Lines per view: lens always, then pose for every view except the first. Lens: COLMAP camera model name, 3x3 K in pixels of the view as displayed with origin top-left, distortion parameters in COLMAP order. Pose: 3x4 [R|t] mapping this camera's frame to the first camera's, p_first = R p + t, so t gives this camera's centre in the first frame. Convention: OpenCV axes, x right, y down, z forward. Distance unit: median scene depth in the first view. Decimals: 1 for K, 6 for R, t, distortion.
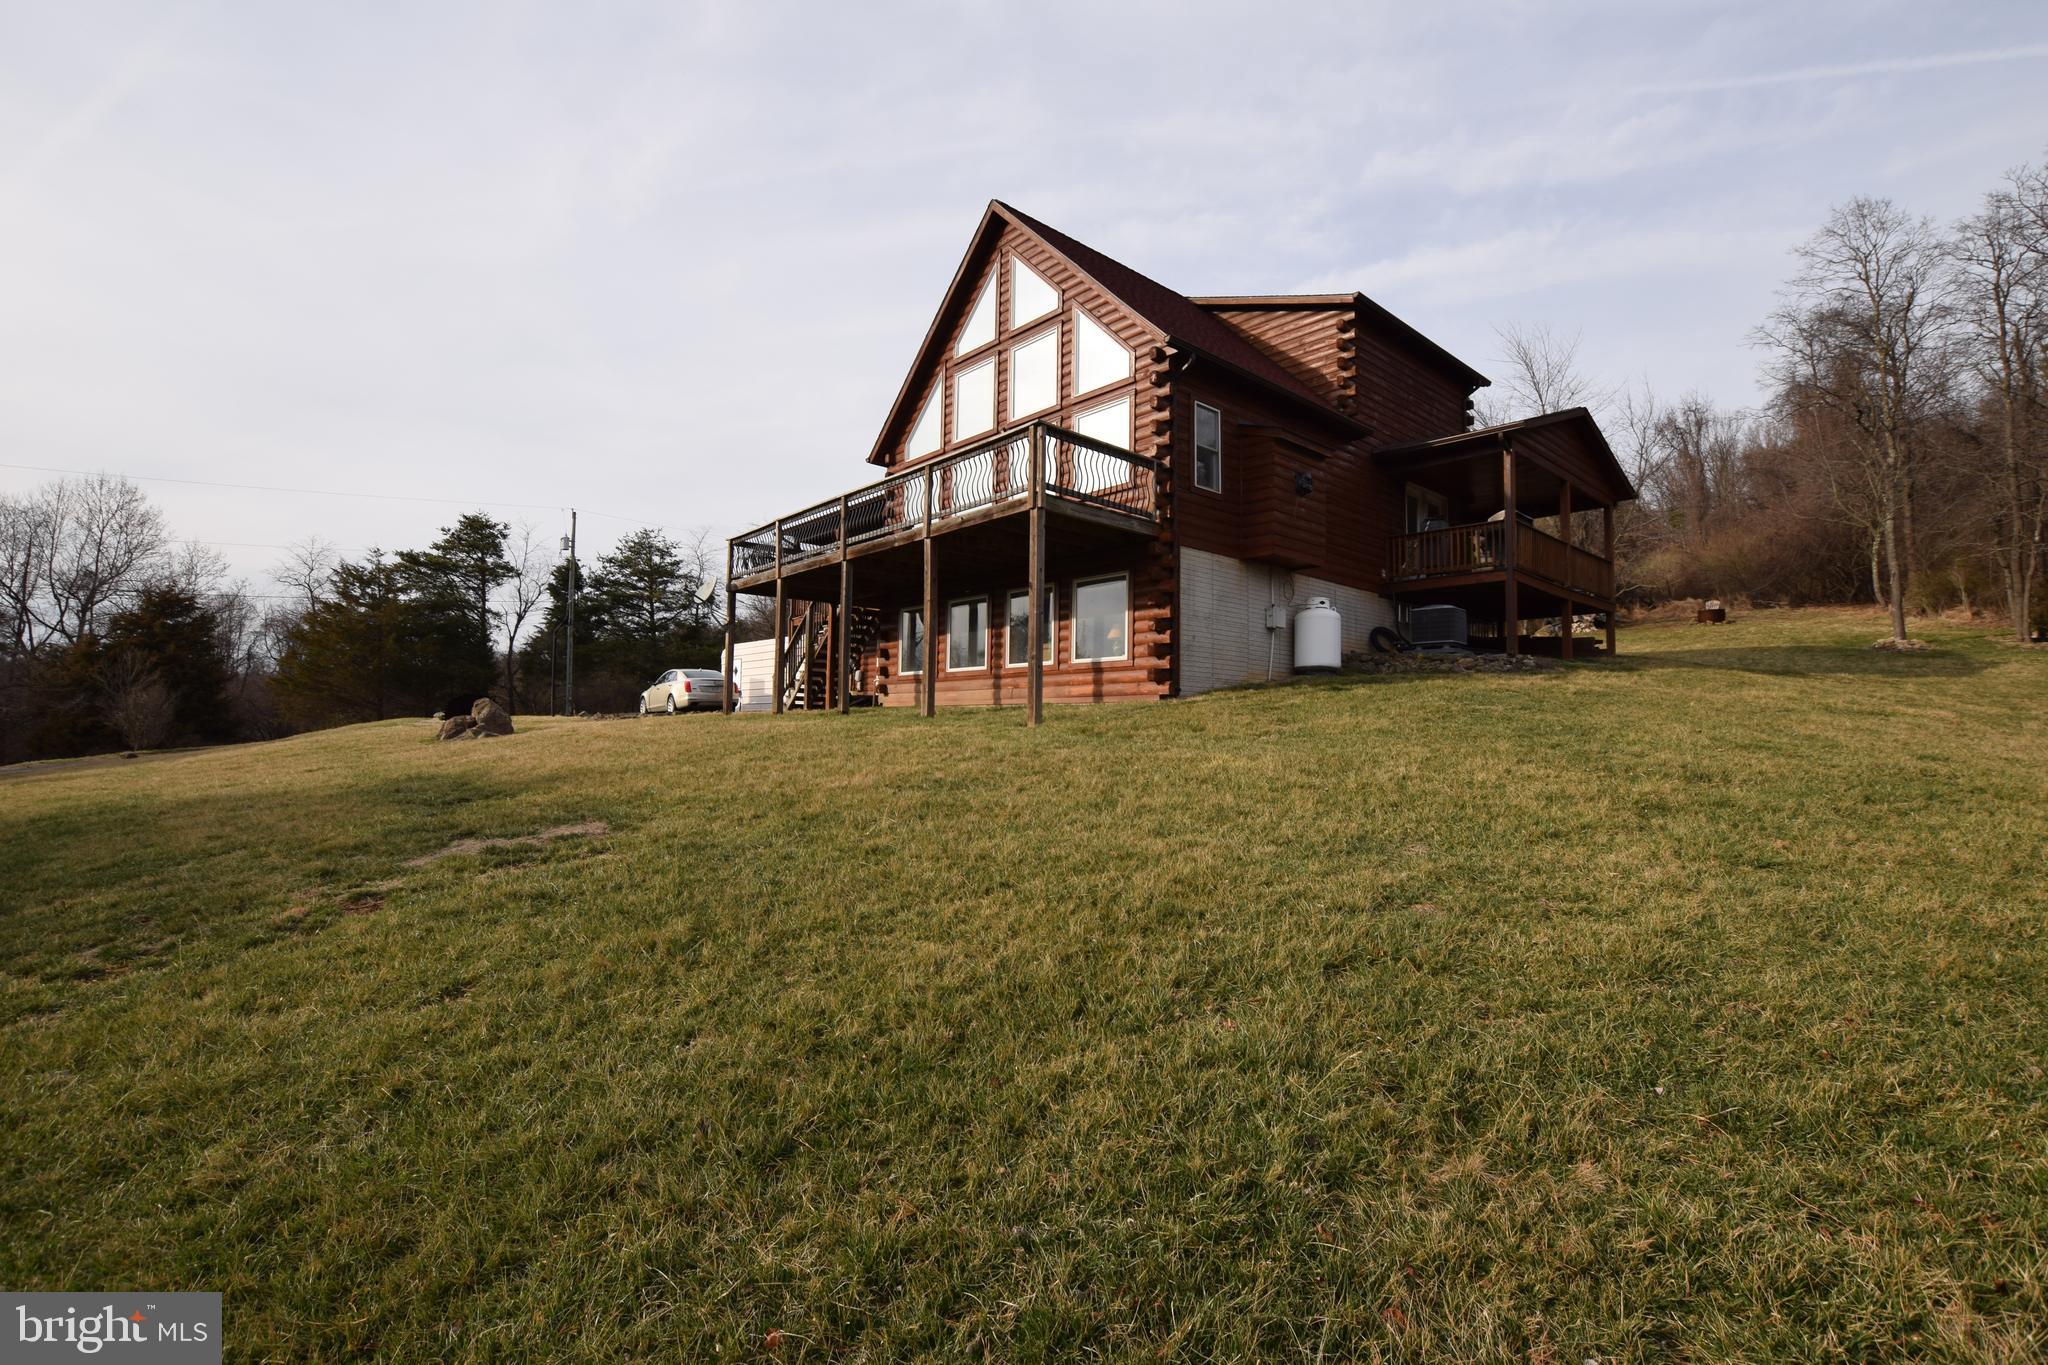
lens RADIAL K [[904.4, 0, 1018.8], [0, 904.4, 691.4], [0, 0, 1]] dist [-0.035141, 0.005748]
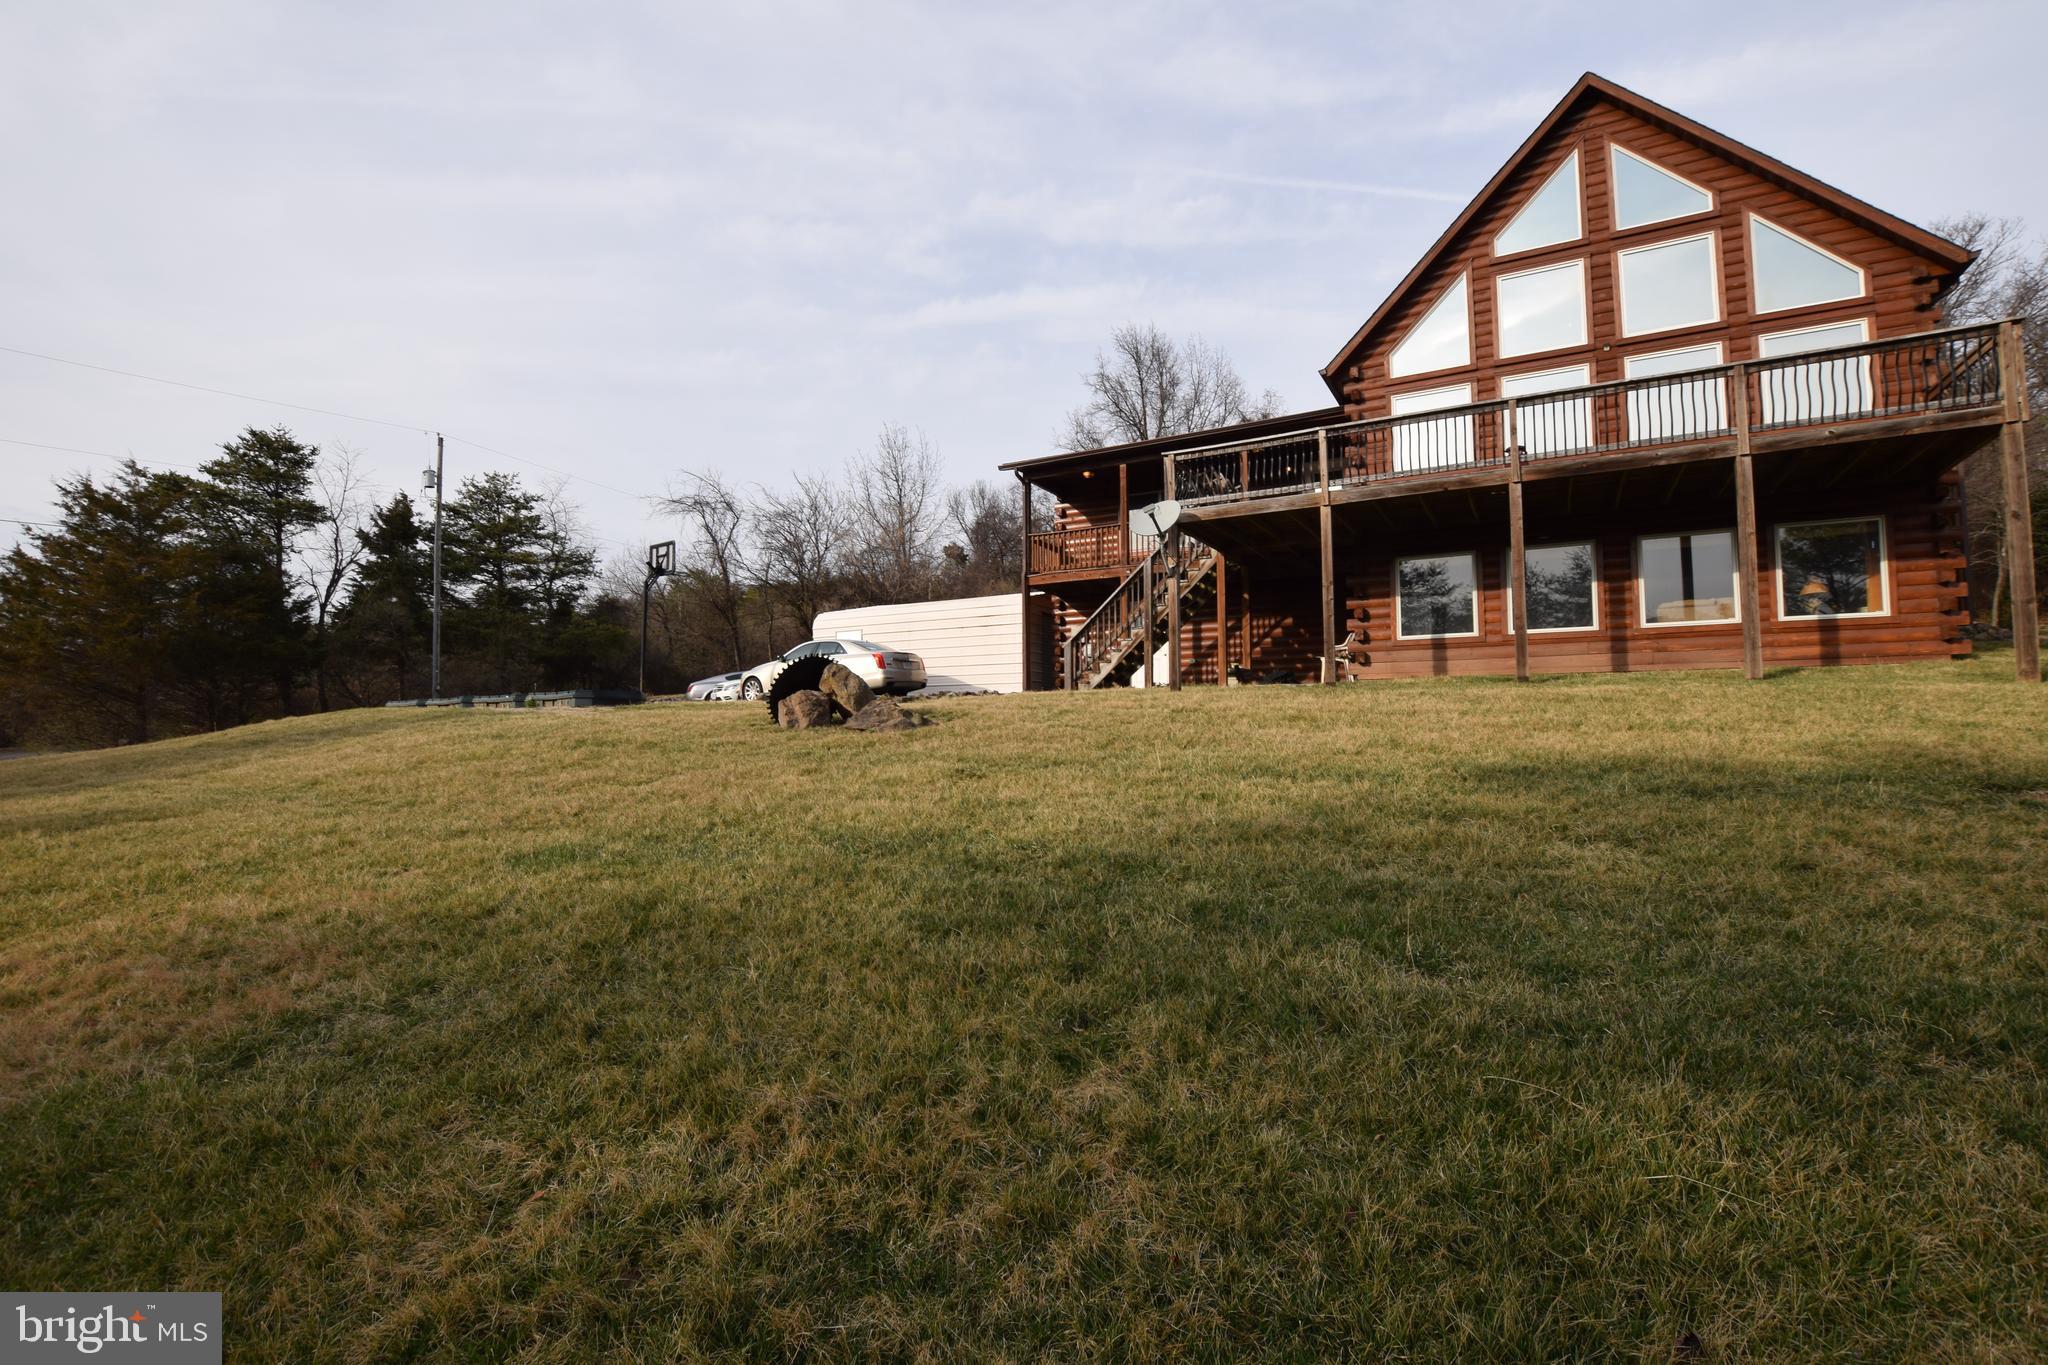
lens RADIAL K [[904.4, 0, 1030.8], [0, 904.4, 687.1], [0, 0, 1]] dist [-0.035141, 0.005748]
pose [[0.942986, -0.000043, 0.332832, -0.766000], [0.001316, 0.999993, -0.003597, 0.028932], [-0.332829, 0.003830, 0.942979, 0.383288]]
